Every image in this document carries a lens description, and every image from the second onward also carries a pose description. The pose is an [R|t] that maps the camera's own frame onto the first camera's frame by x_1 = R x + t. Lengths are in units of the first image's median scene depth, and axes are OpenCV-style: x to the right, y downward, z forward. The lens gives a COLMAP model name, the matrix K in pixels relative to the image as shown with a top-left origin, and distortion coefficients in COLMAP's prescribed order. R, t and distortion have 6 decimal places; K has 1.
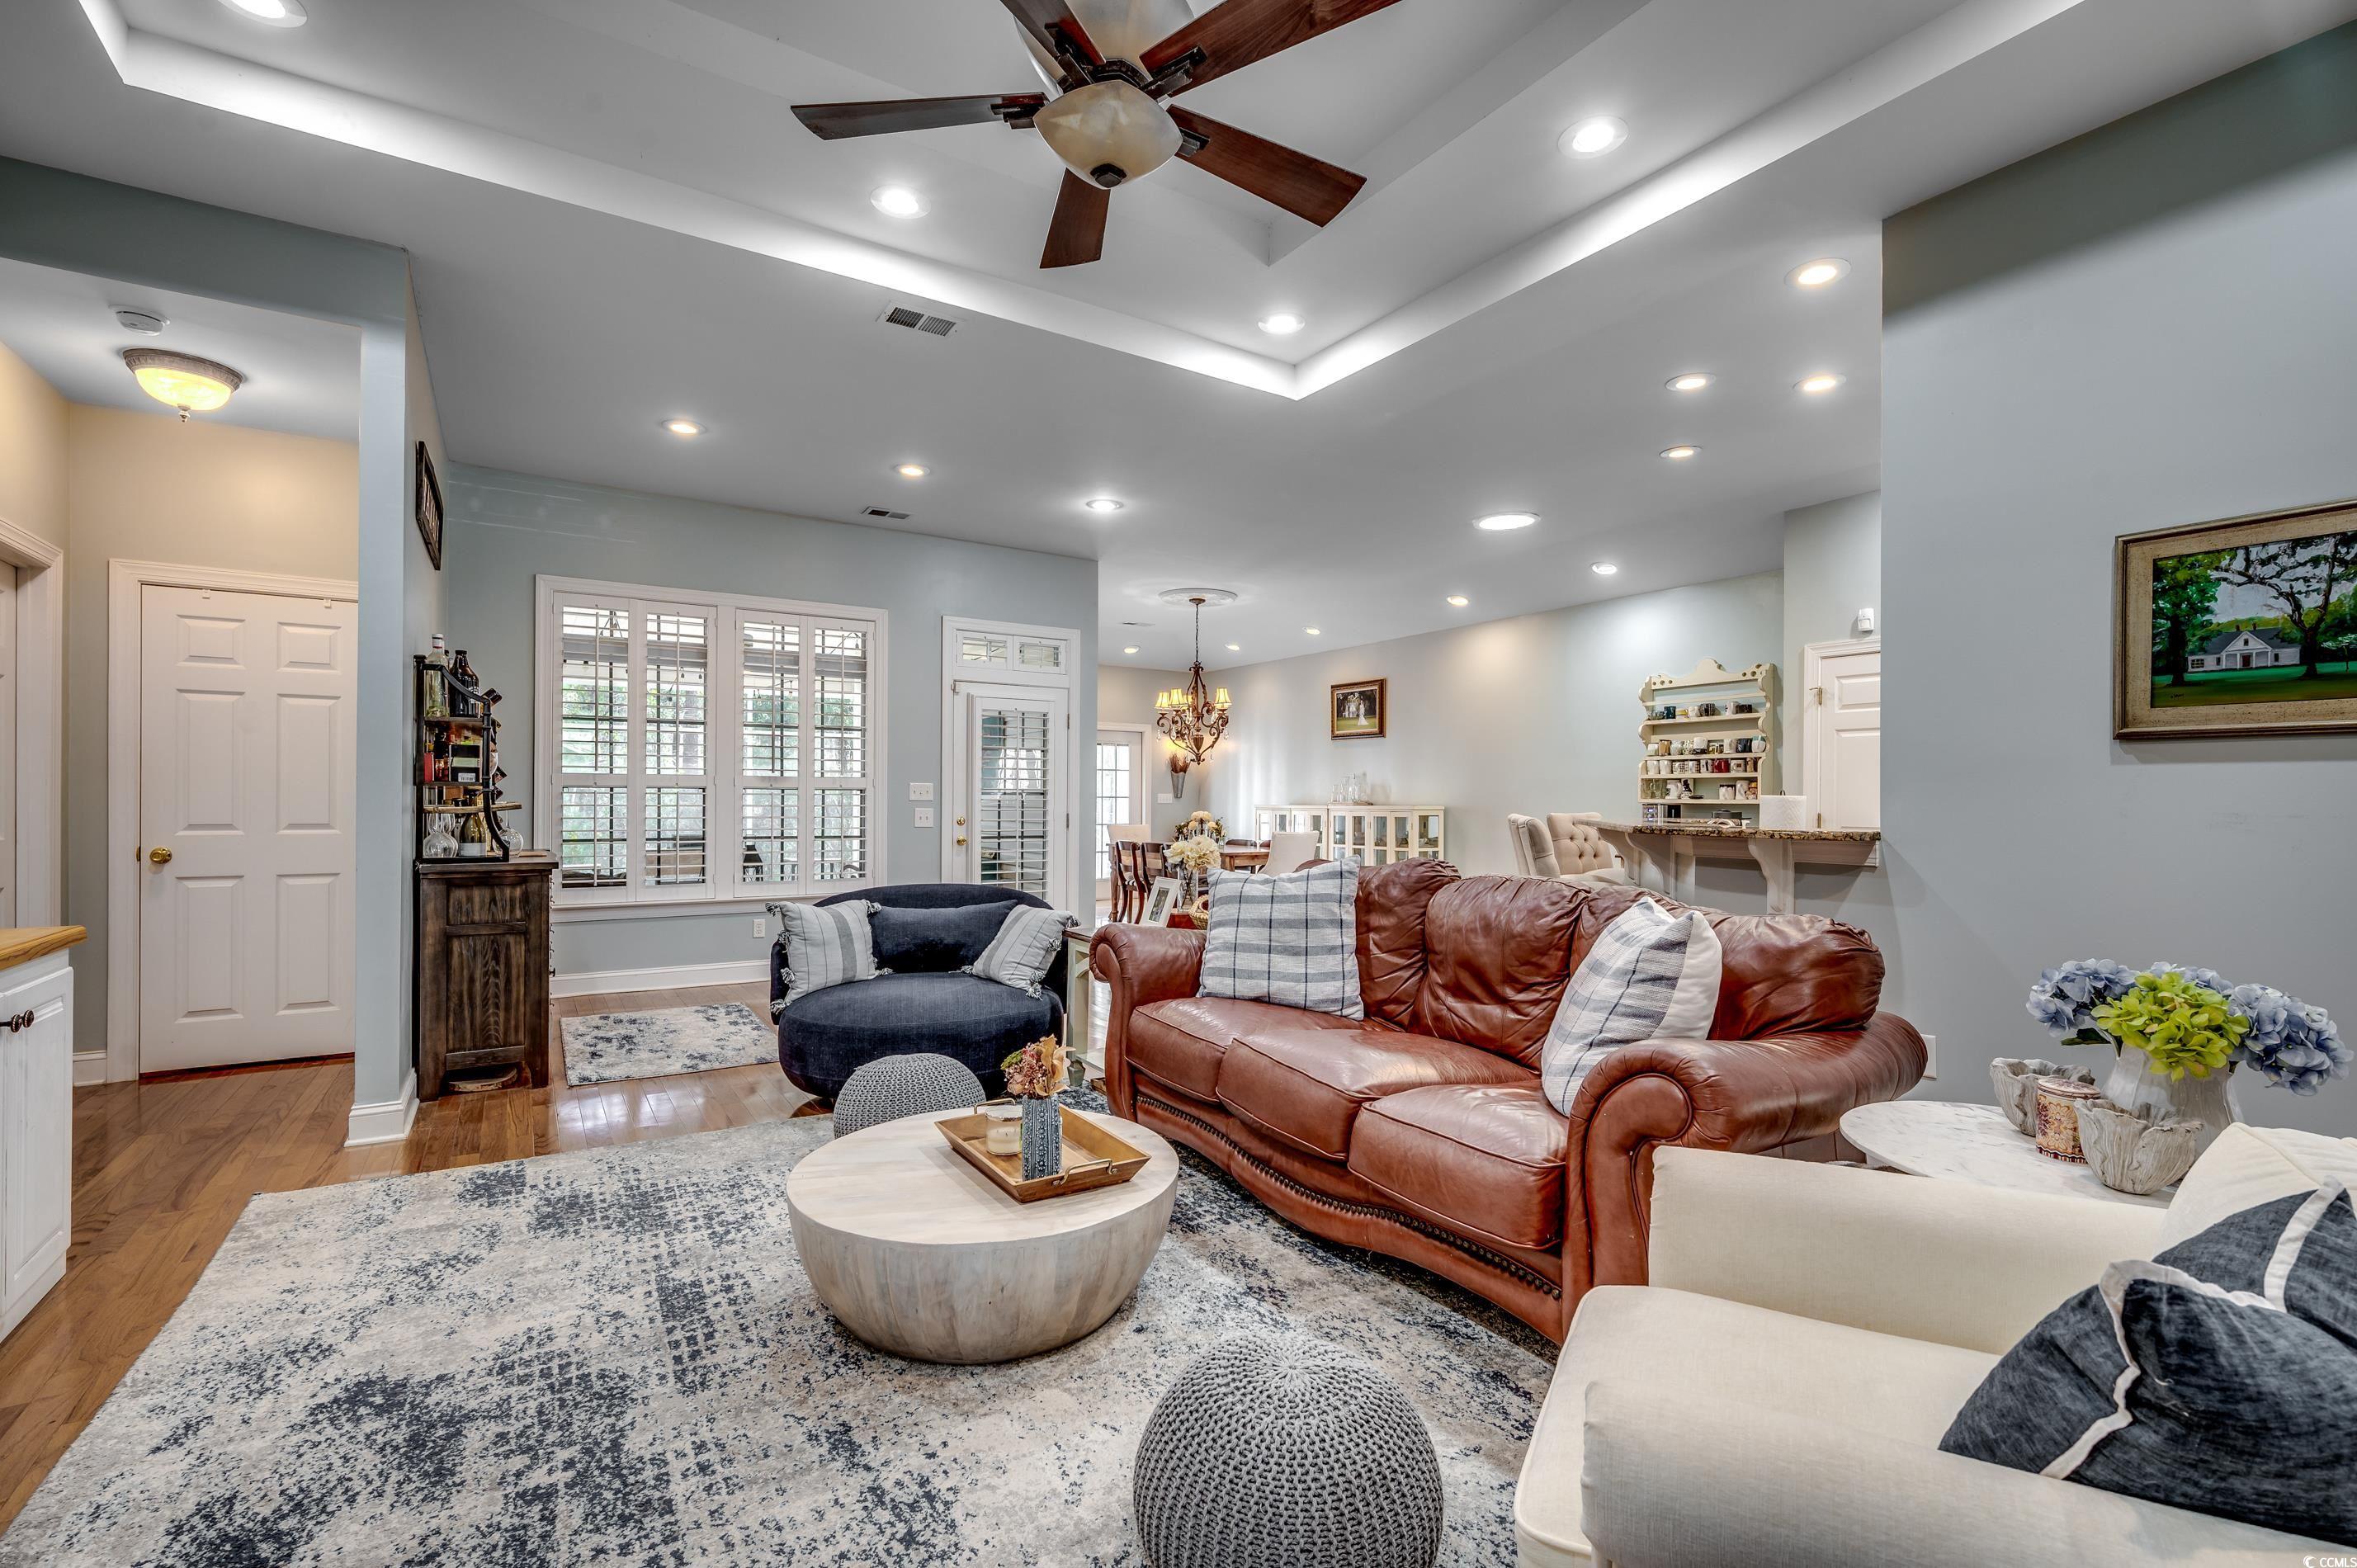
lens RADIAL K [[1046.6, 0, 1185.9], [0, 1046.6, 802.7], [0, 0, 1]] dist [-0.000574, 0.000047]
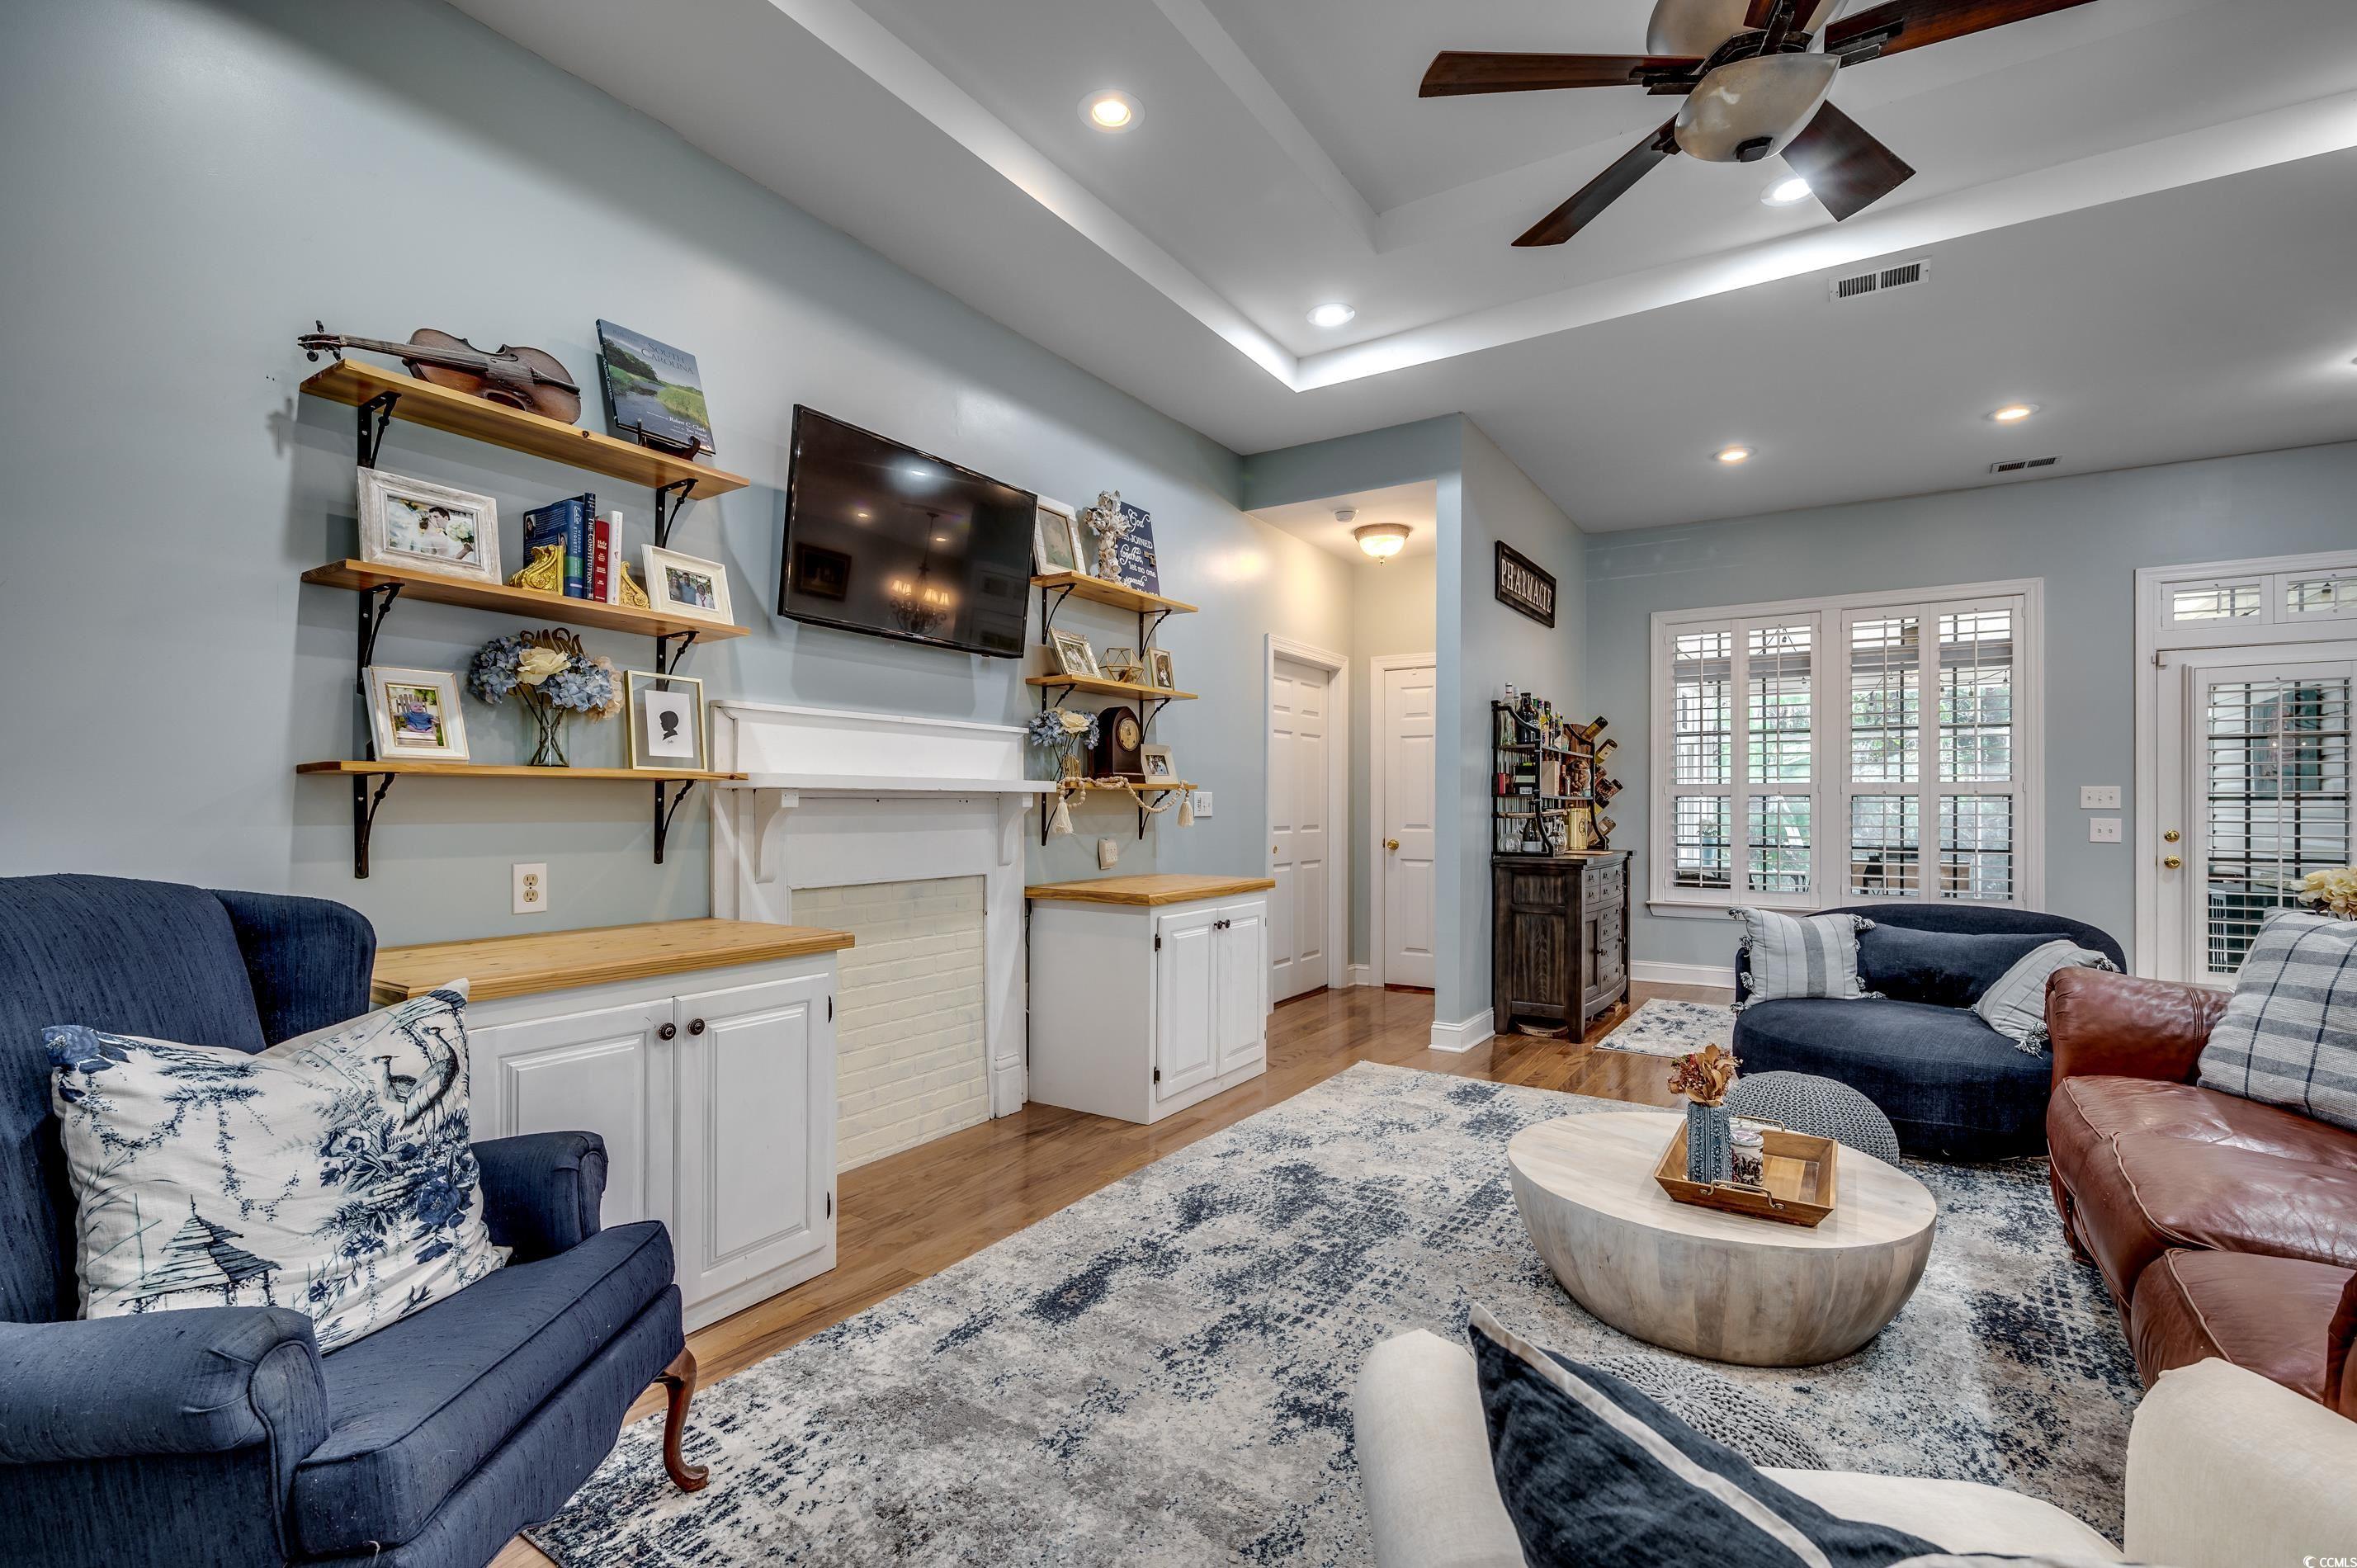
lens RADIAL K [[1046.6, 0, 1185.9], [0, 1046.6, 802.7], [0, 0, 1]] dist [-0.000574, 0.000047]
pose [[0.419837, -0.006333, -0.907577, 0.321826], [-0.001746, 0.999968, -0.007785, 0.001672], [0.907598, 0.004853, 0.419813, 0.076606]]
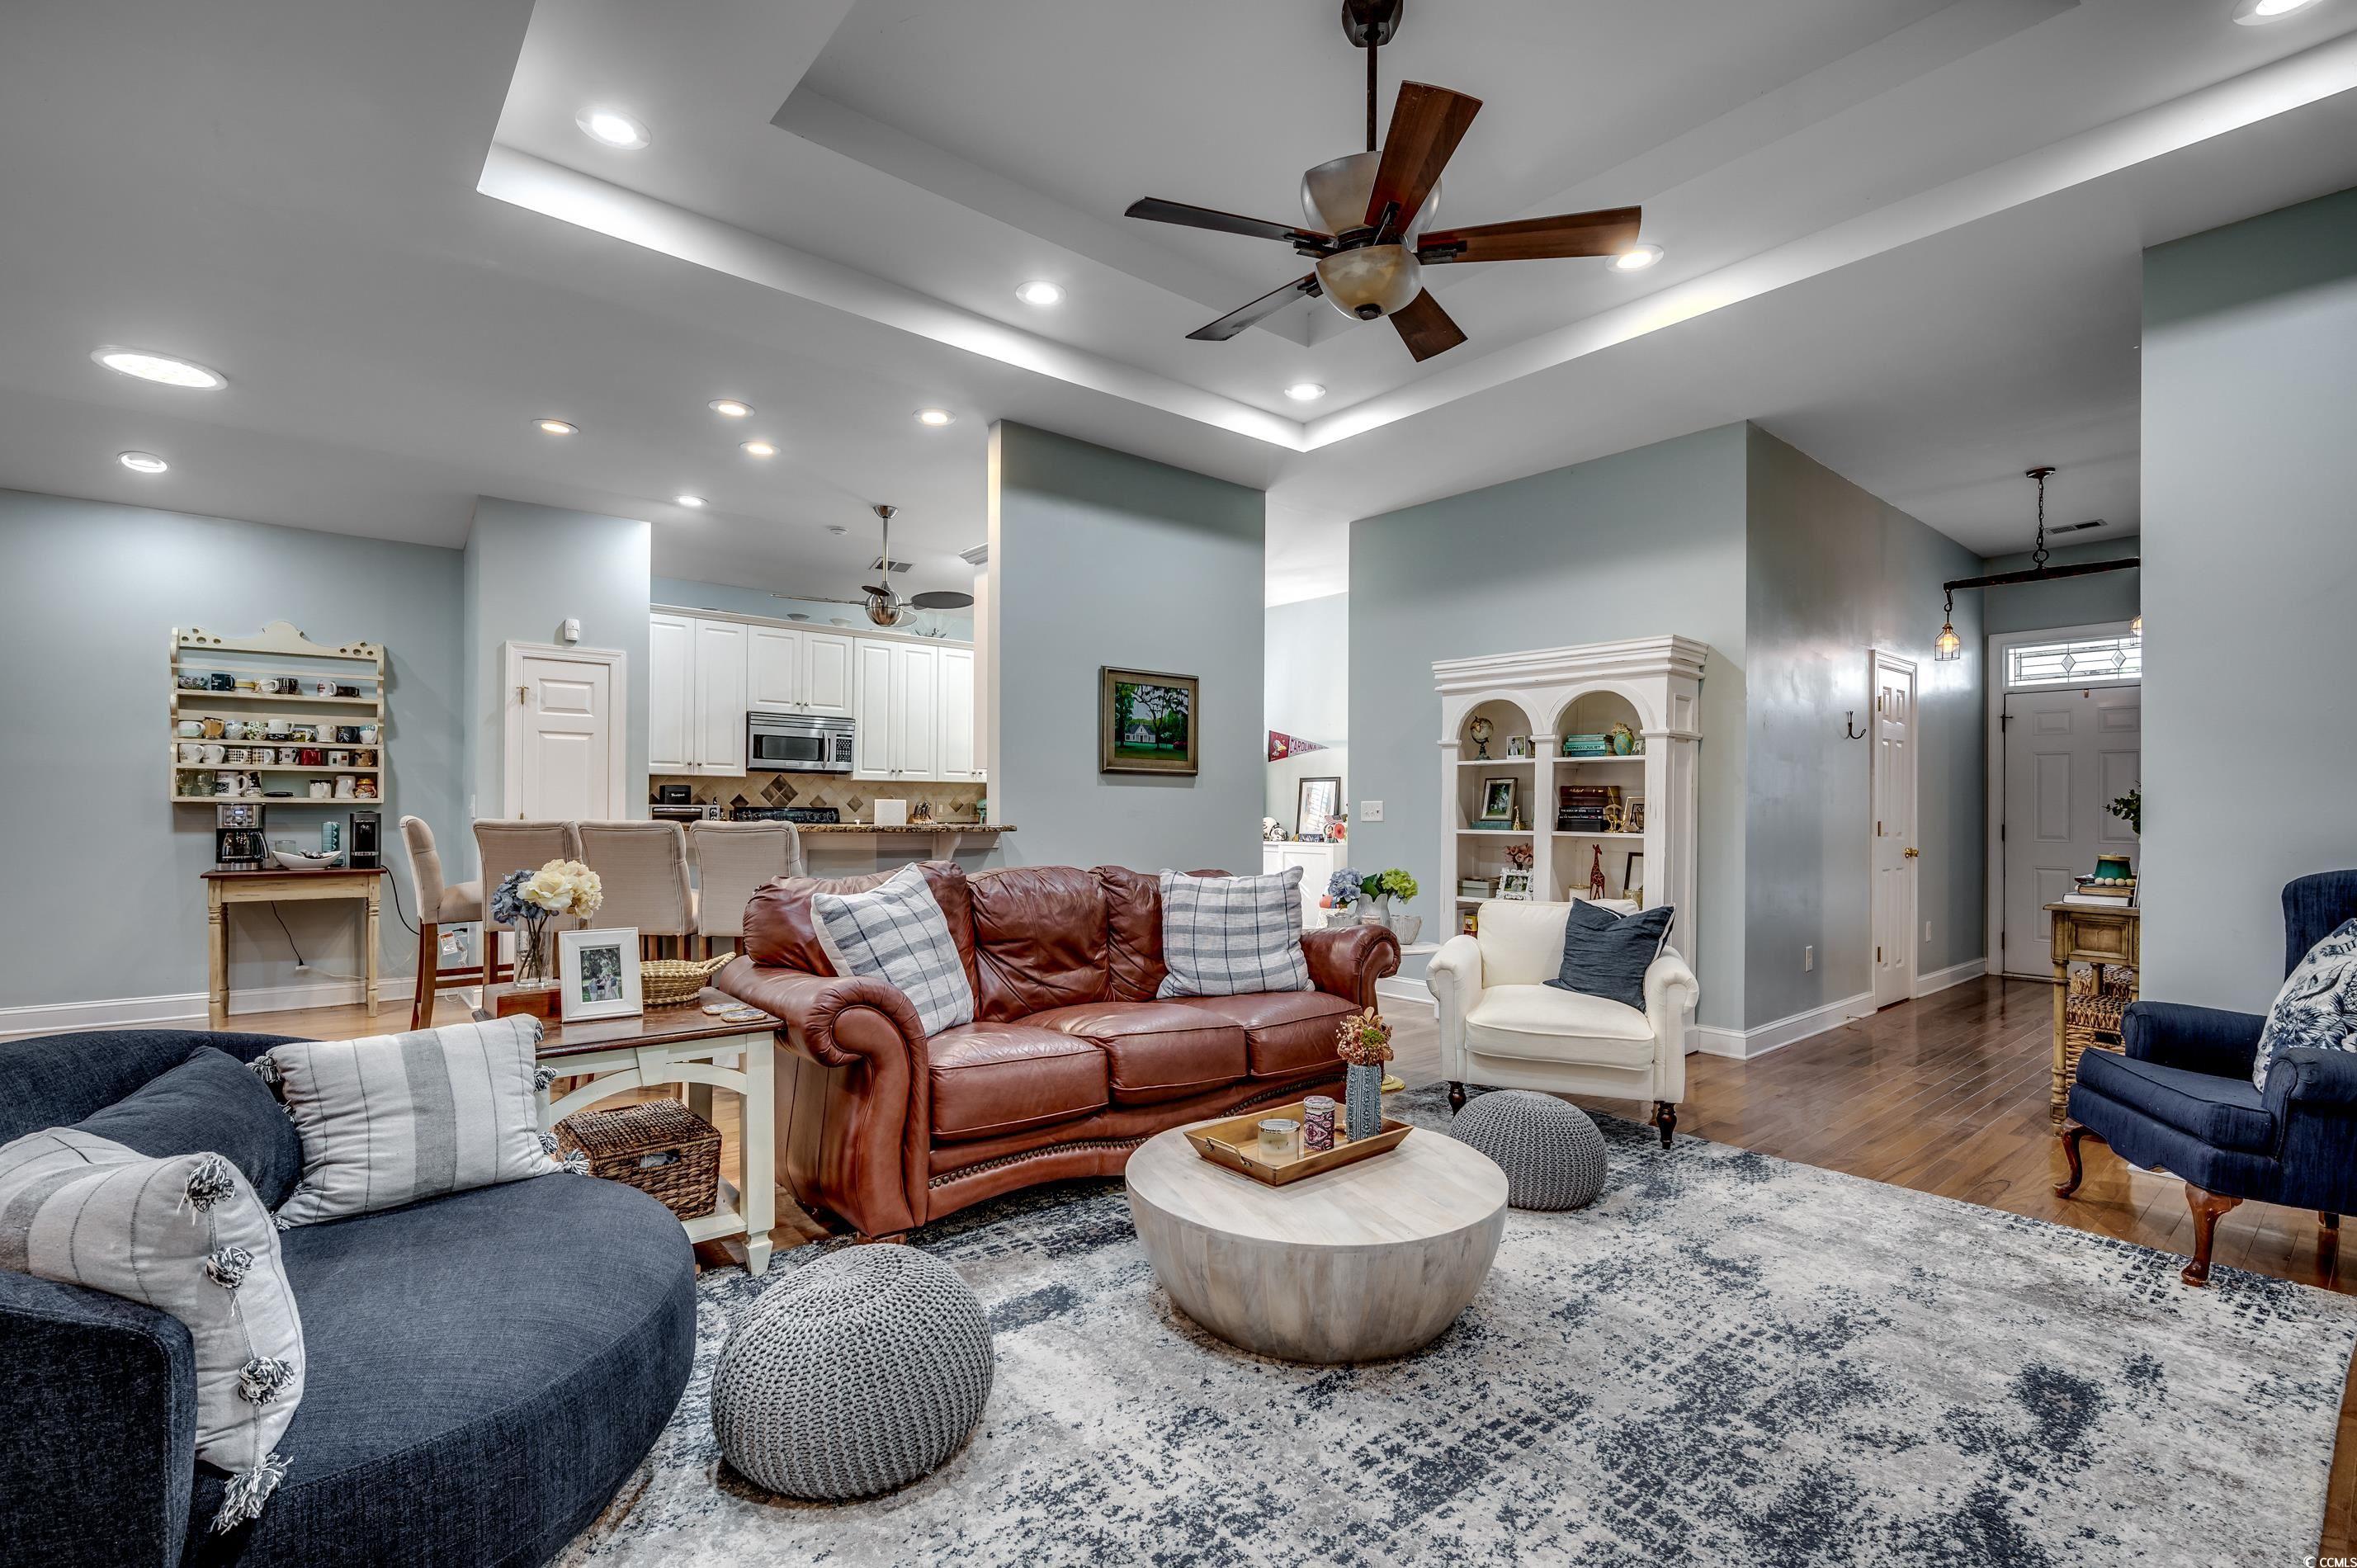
lens RADIAL K [[1056.0, 0, 1183.2], [0, 1056.0, 802.5], [0, 0, 1]] dist [0.000244, 0.000040]
pose [[-0.132757, -0.003791, 0.991141, -0.740239], [-0.003999, 0.999987, 0.003289, -0.008728], [-0.991141, -0.003527, -0.132770, 0.786345]]
